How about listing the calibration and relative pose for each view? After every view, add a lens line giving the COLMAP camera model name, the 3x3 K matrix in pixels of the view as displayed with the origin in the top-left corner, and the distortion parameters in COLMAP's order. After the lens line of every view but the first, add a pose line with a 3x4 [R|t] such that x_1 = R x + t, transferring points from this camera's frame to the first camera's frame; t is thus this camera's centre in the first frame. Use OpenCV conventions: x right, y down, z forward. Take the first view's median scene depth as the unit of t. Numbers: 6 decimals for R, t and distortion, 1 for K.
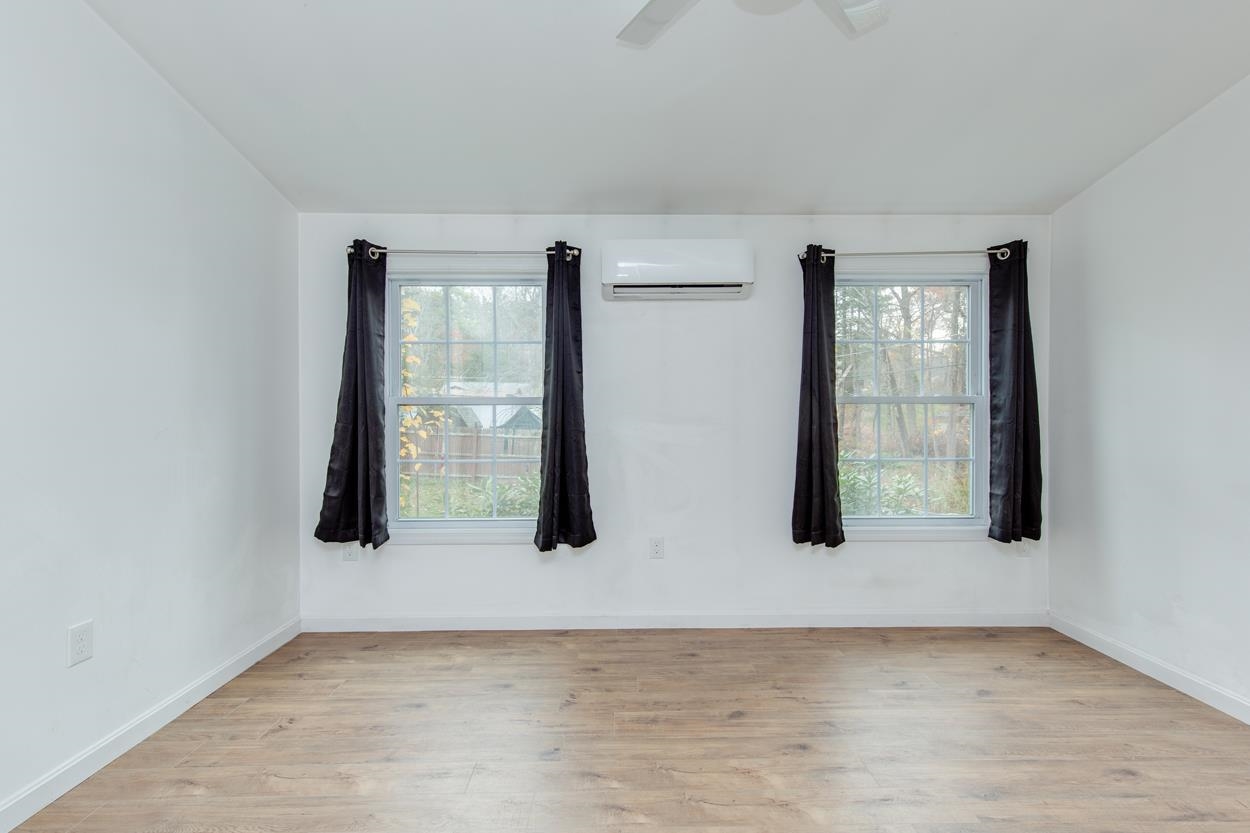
lens RADIAL K [[568.1, 0, 628.3], [0, 568.1, 412.1], [0, 0, 1]] dist [0.007910, -0.001731]
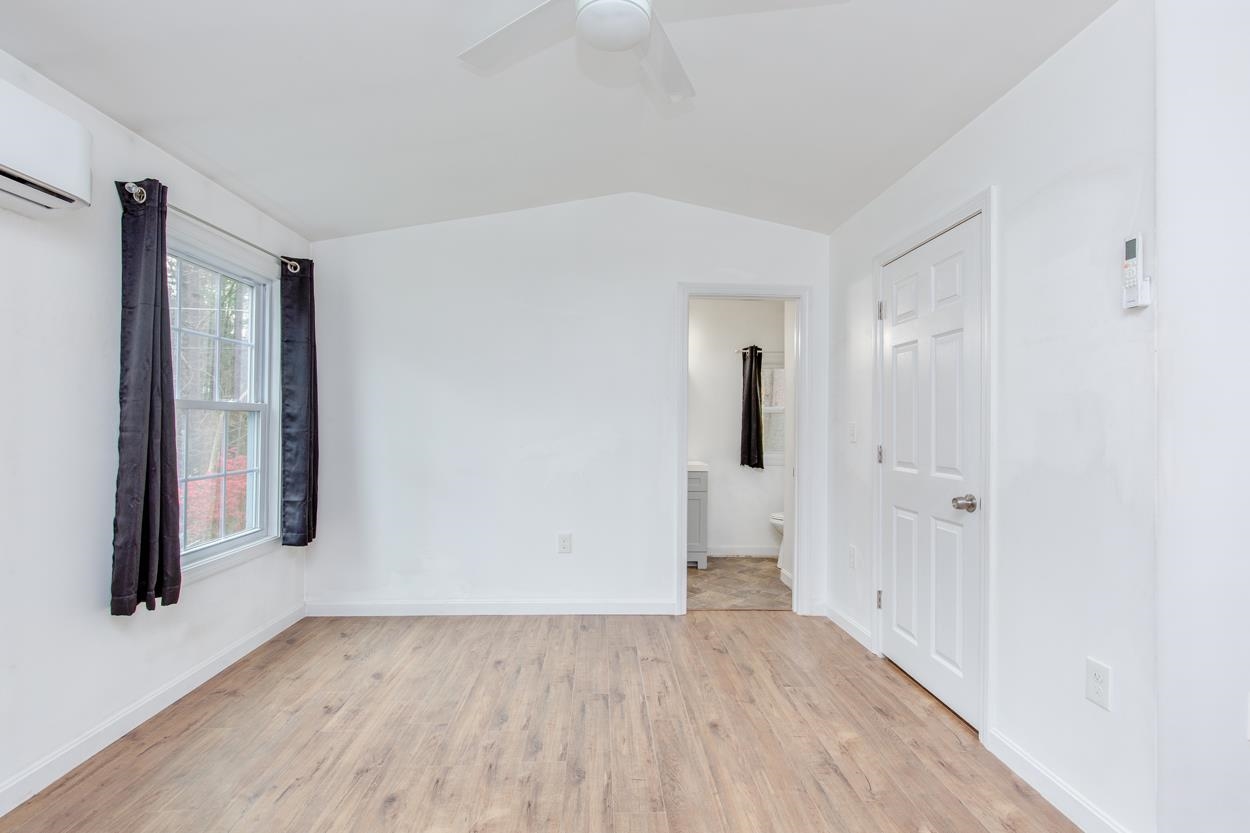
lens RADIAL K [[568.1, 0, 623.8], [0, 568.1, 420.6], [0, 0, 1]] dist [0.007910, -0.001731]
pose [[-0.017750, 0.003623, 0.999836, -0.382801], [-0.013093, 0.999907, -0.003856, -0.004210], [-0.999757, -0.013160, -0.017701, 0.425206]]
